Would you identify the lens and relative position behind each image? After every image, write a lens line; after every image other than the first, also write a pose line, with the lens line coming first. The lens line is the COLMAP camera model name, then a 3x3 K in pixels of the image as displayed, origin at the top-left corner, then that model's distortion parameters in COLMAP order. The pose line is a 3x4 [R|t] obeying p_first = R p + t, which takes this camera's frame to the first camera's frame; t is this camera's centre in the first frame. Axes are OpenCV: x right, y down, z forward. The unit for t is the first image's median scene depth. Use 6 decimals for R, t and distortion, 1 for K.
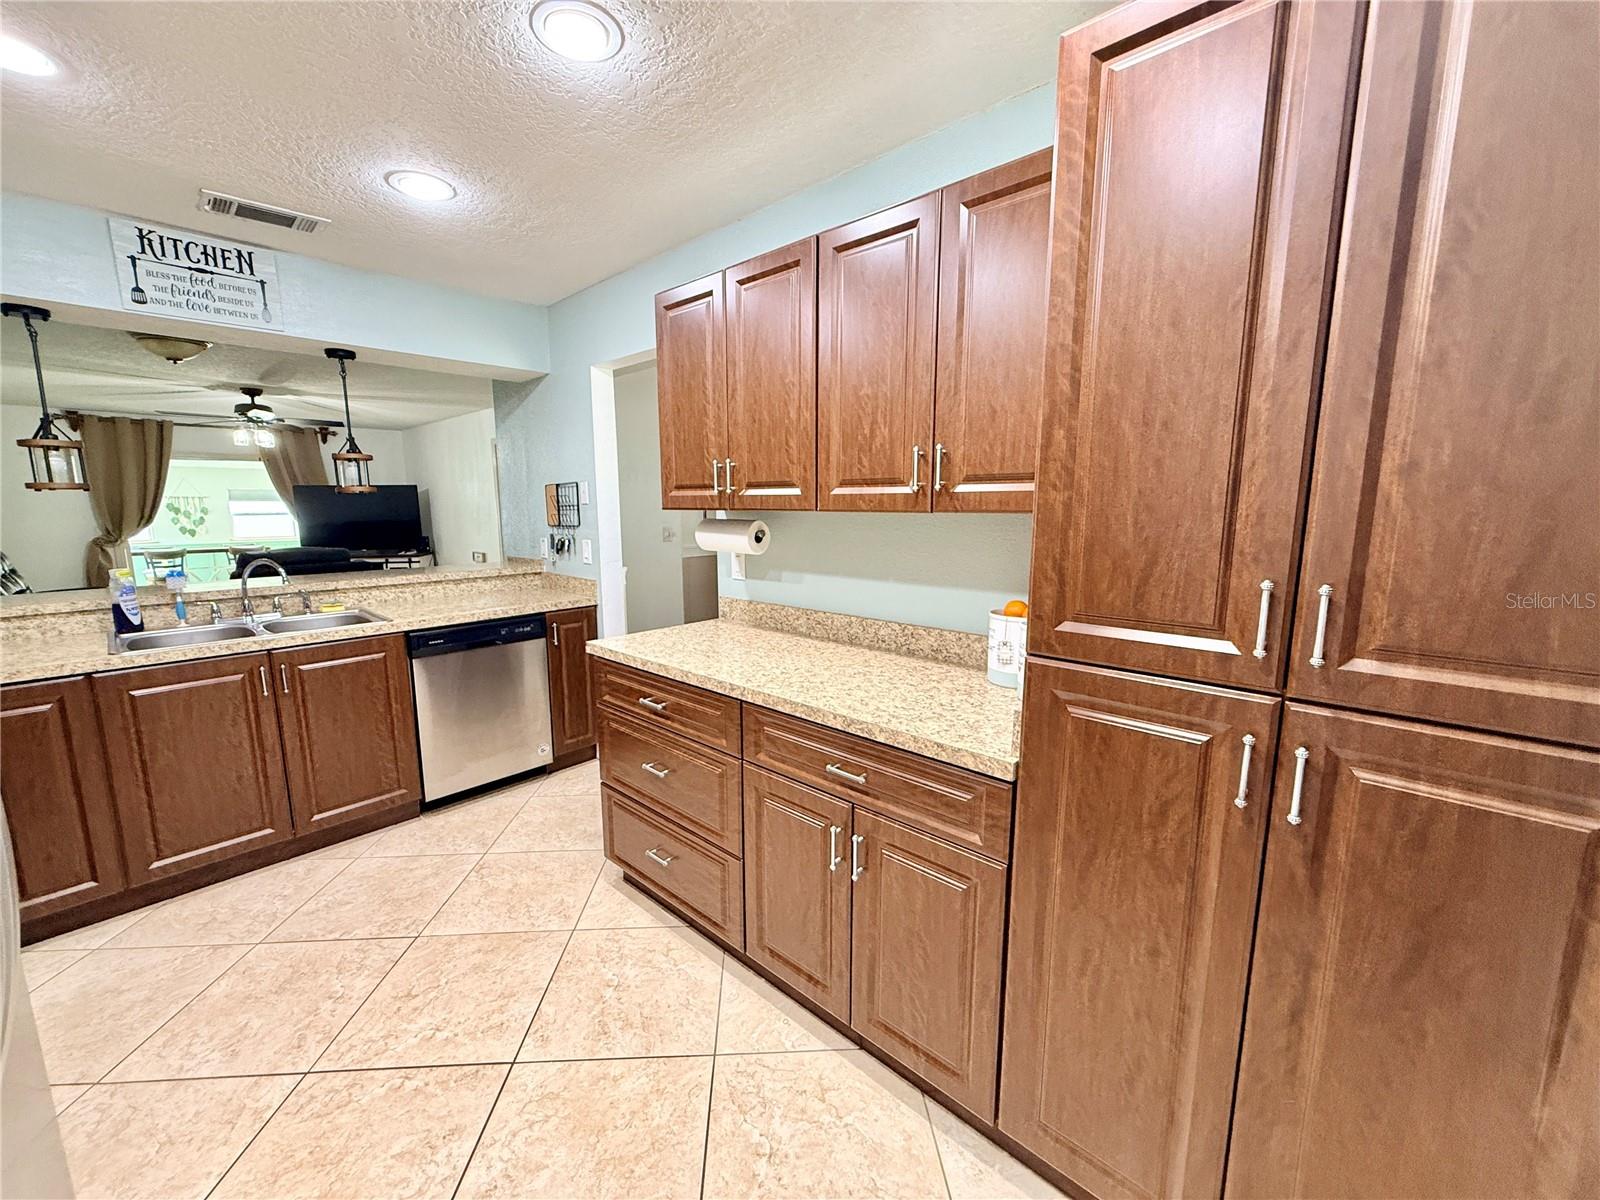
lens RADIAL K [[636.6, 0, 794.5], [0, 636.6, 599.9], [0, 0, 1]] dist [0.000200, 0.000006]
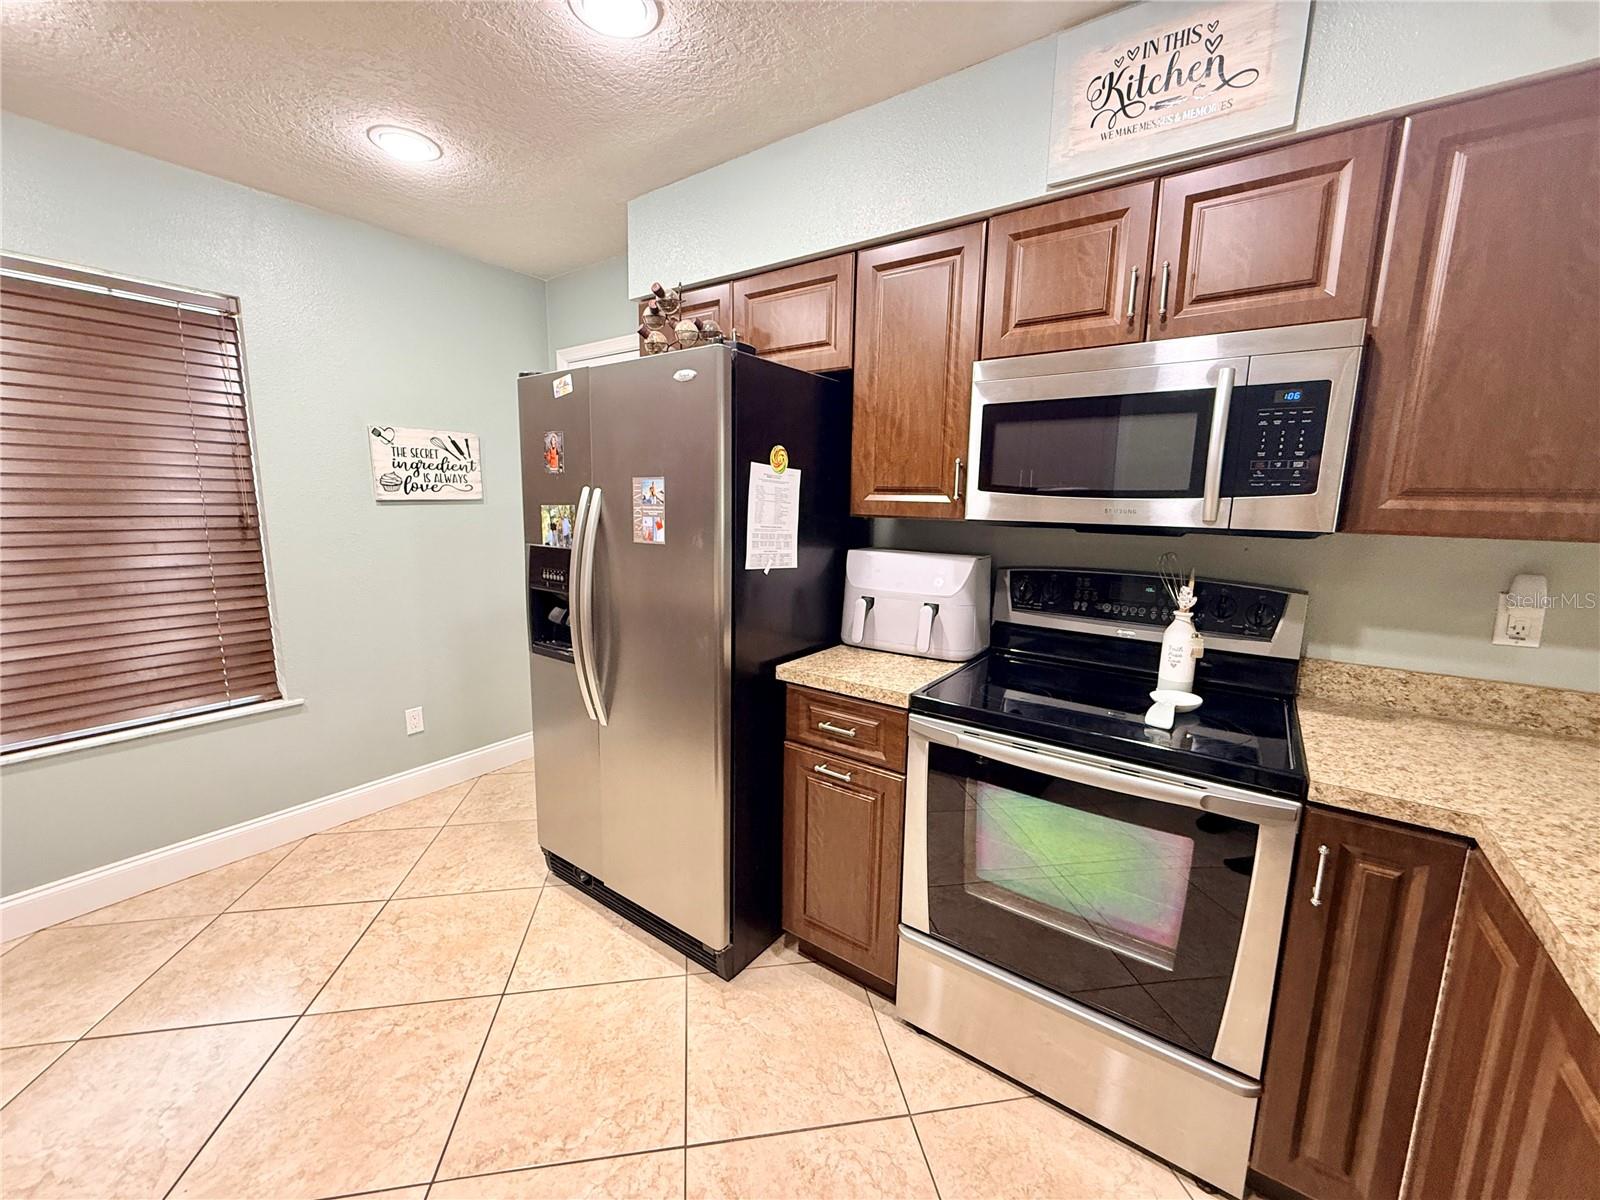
lens RADIAL K [[636.1, 0, 795.3], [0, 636.1, 600.3], [0, 0, 1]] dist [0.000433, -0.000163]
pose [[-0.992776, 0.011509, -0.119428, -0.613837], [-0.025777, 0.951685, 0.305992, -0.172225], [0.117179, 0.306860, -0.944514, 1.203467]]
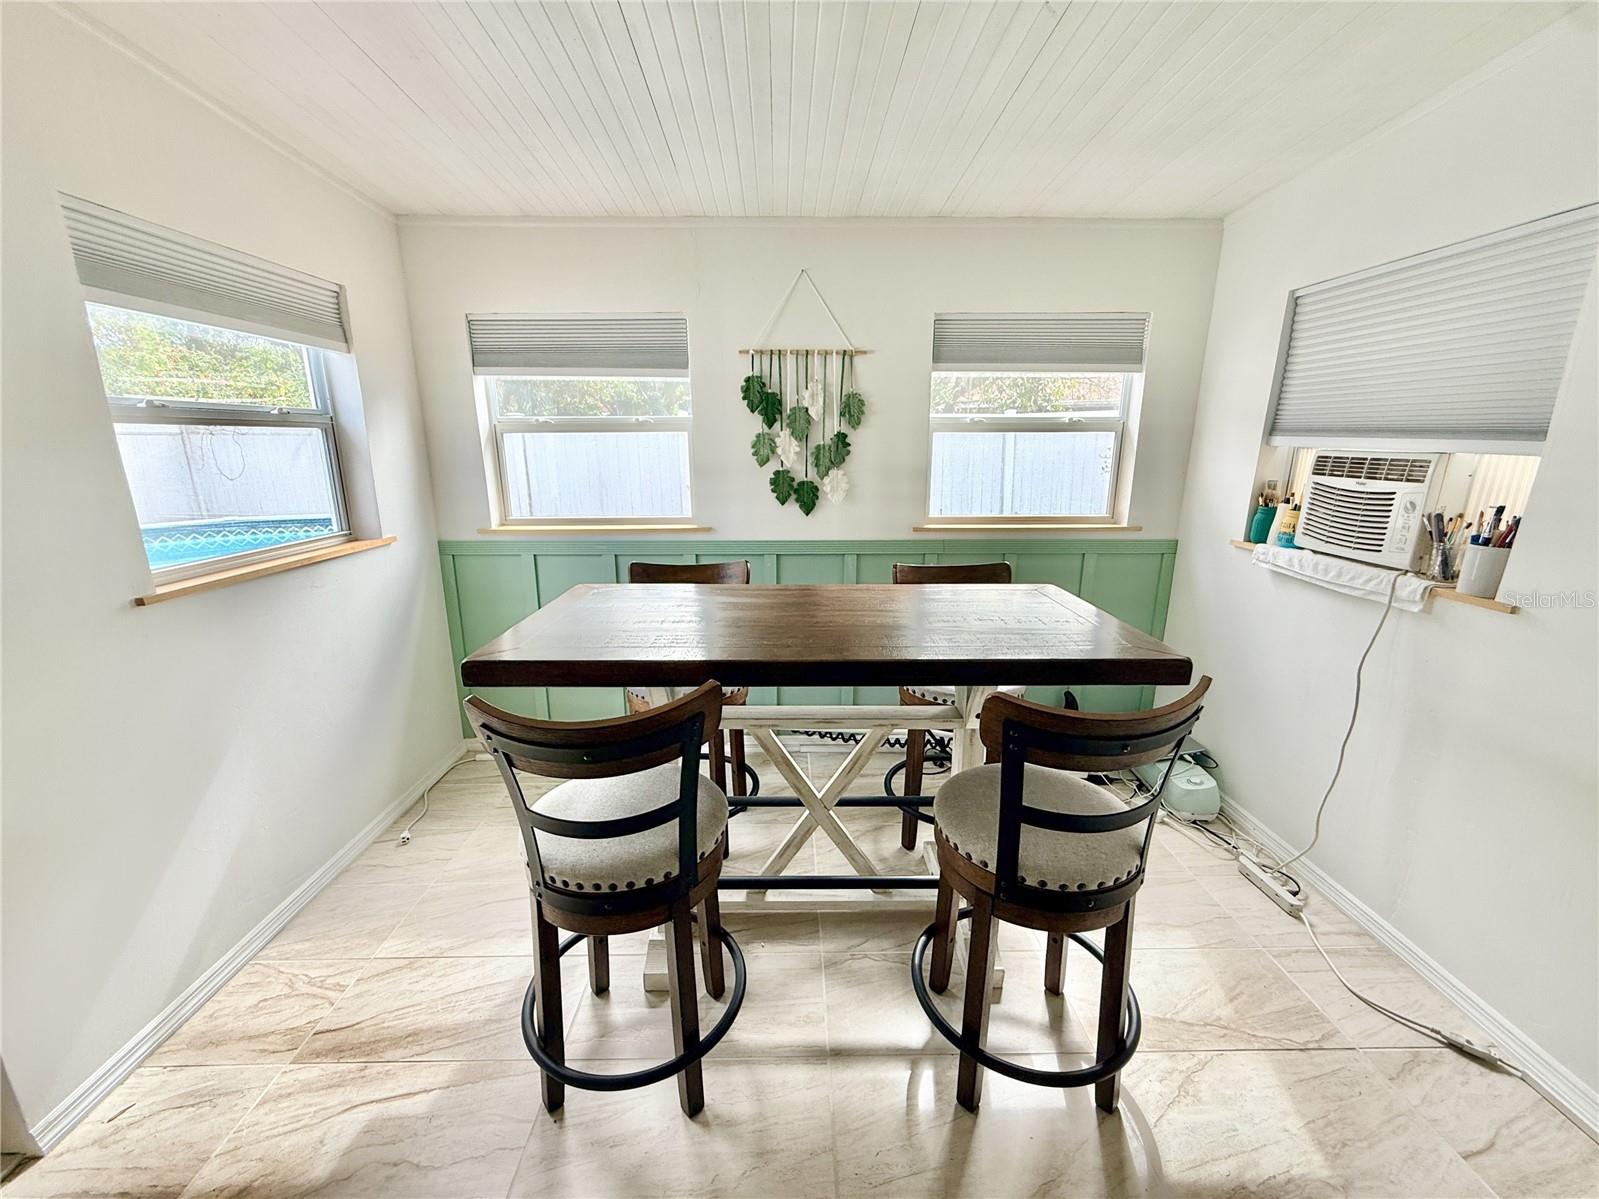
lens RADIAL K [[647.1, 0, 797.0], [0, 647.1, 599.4], [0, 0, 1]] dist [0.000055, 0.000077]
pose [[0.690955, 0.181590, -0.699718, -3.671686], [-0.109479, 0.983057, 0.147014, -0.496188], [0.714559, -0.024976, 0.699129, 3.938727]]
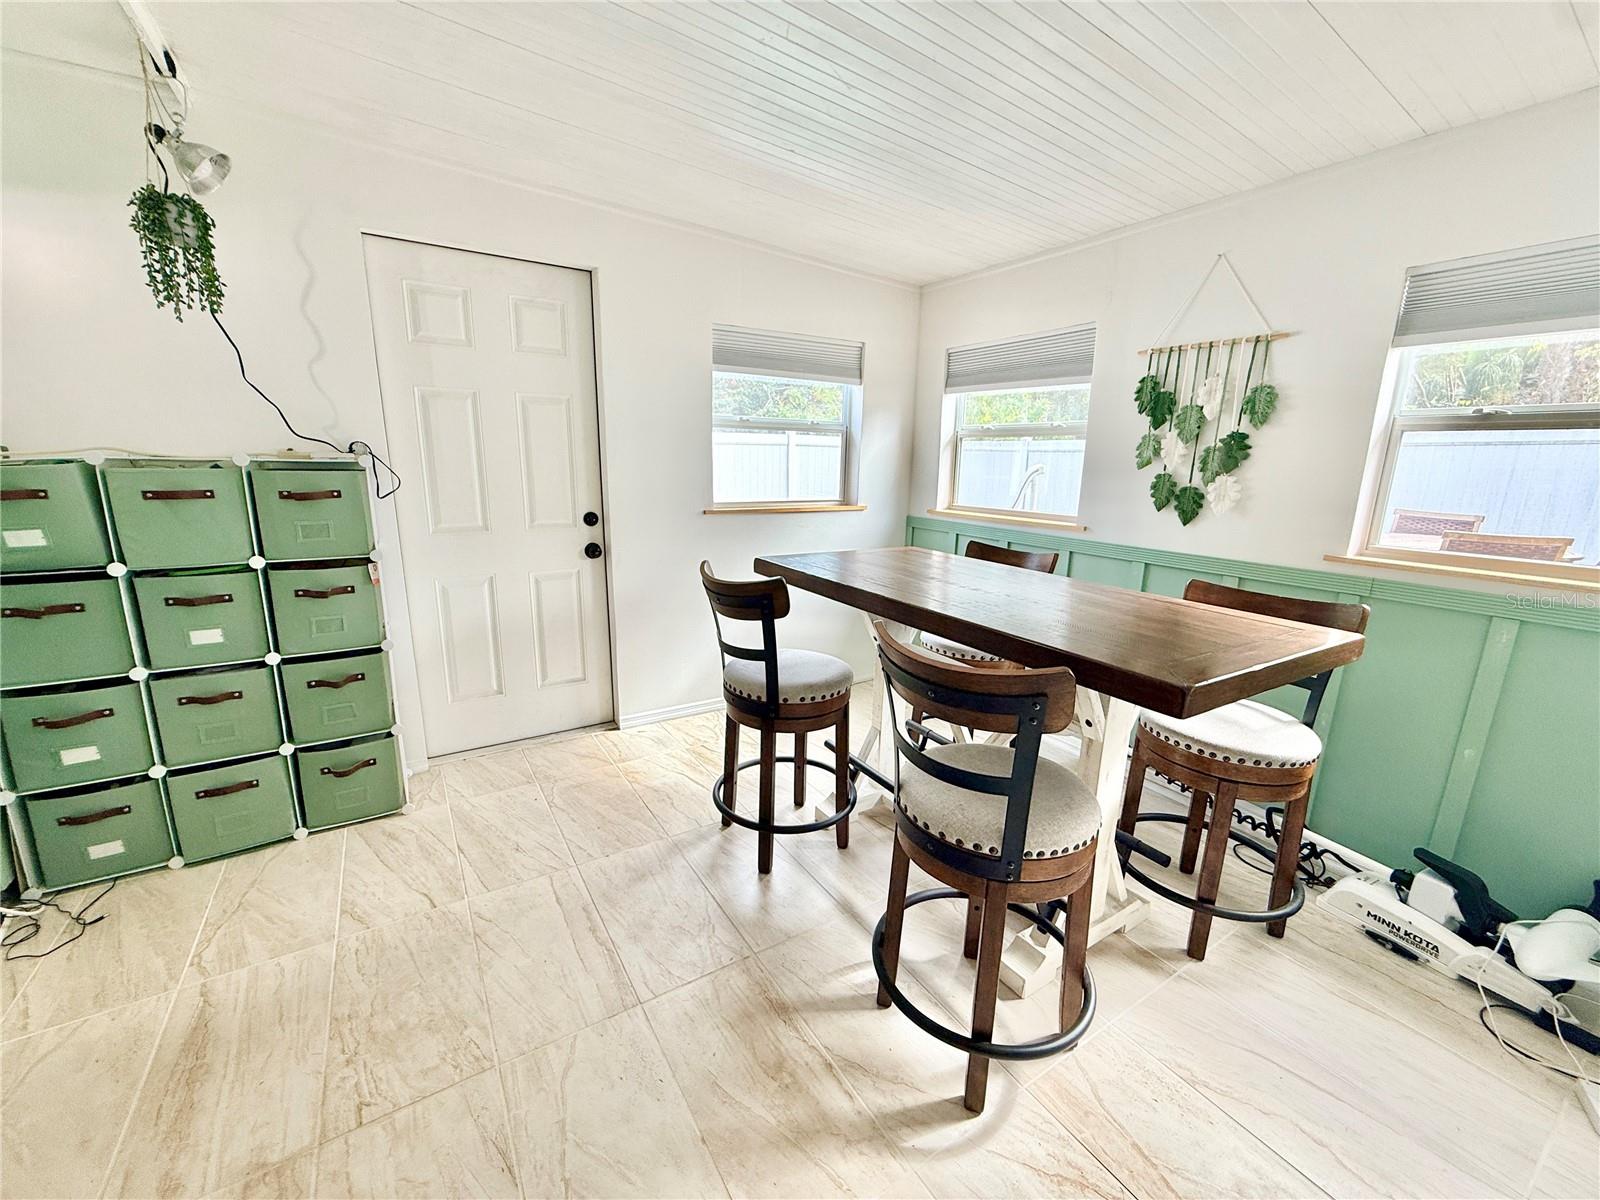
lens RADIAL K [[640.2, 0, 796.9], [0, 640.2, 599.9], [0, 0, 1]] dist [0.000681, 0.000037]
pose [[-0.256548, 0.217461, -0.941750, -3.300241], [-0.157752, 0.951874, 0.262773, -0.537693], [0.953571, 0.215977, -0.209896, 4.459023]]
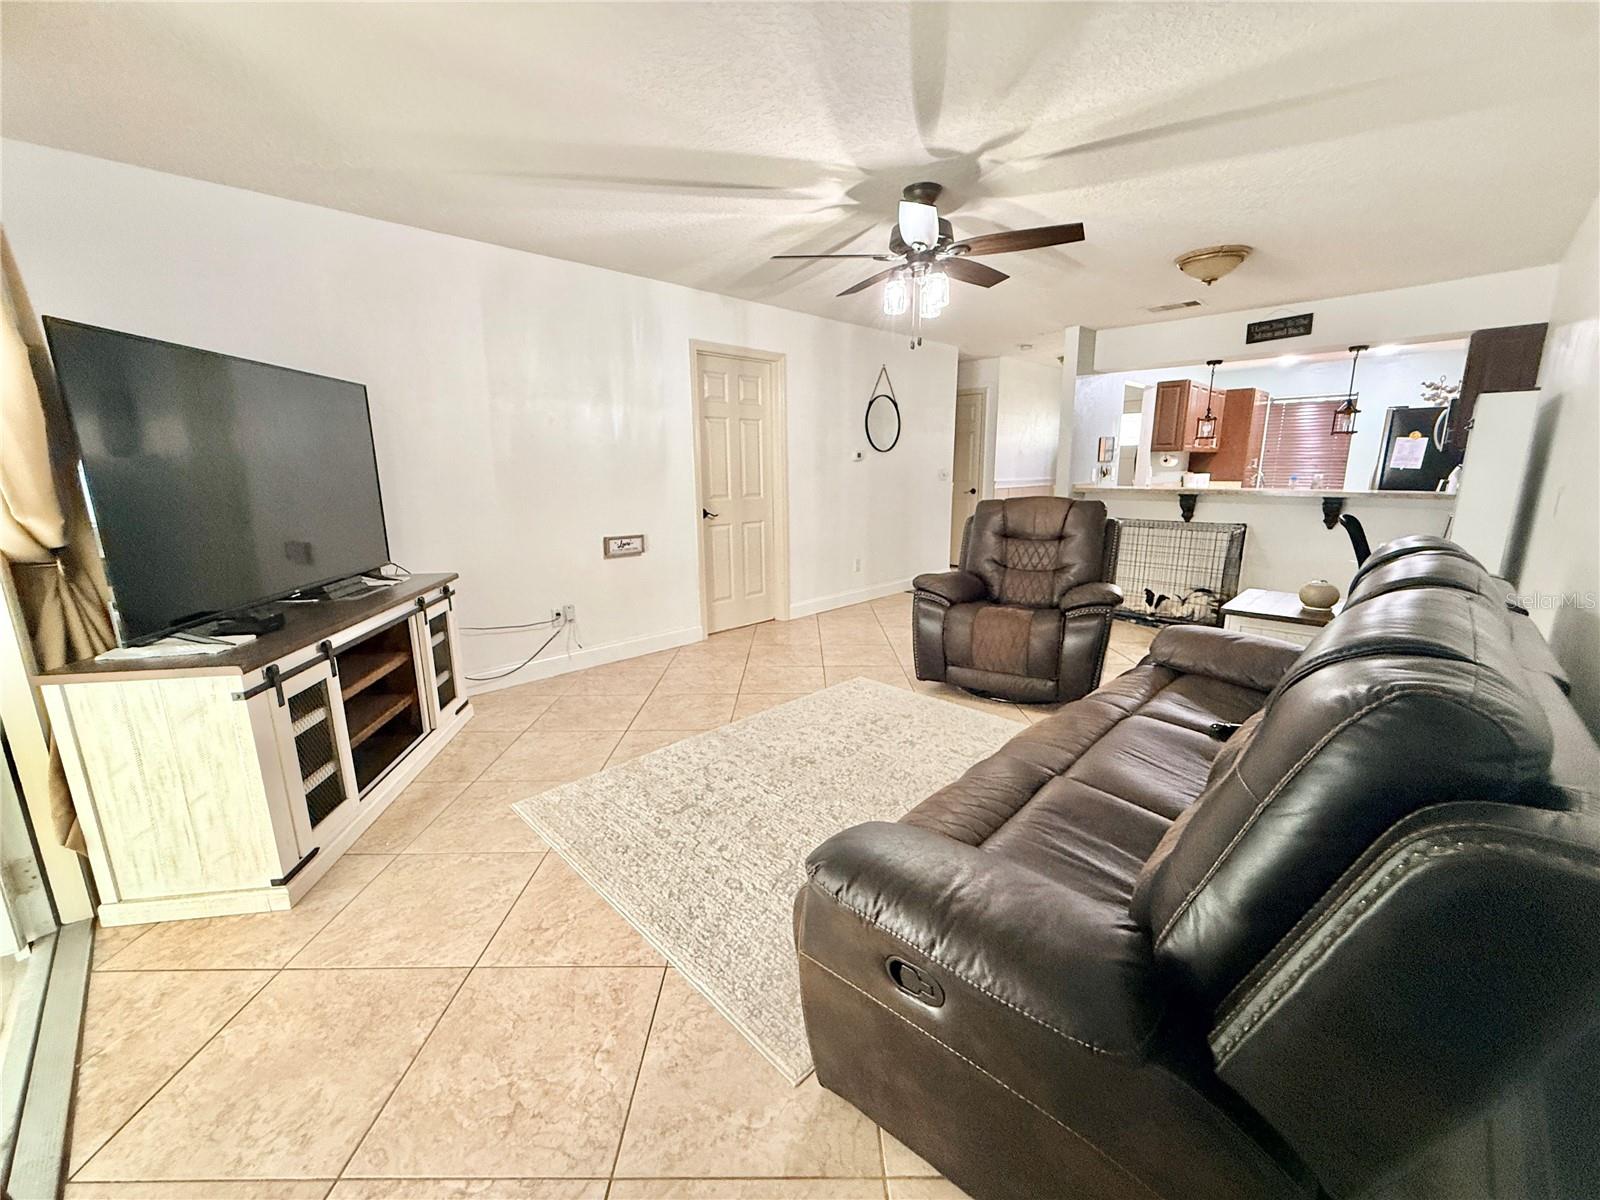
lens RADIAL K [[638.5, 0, 803.7], [0, 638.5, 600.2], [0, 0, 1]] dist [0.000004, -0.000021]
pose [[0.042387, -0.204263, 0.977998, -3.743626], [0.160070, 0.967621, 0.195158, -0.373730], [-0.986195, 0.148276, 0.073711, 2.950967]]
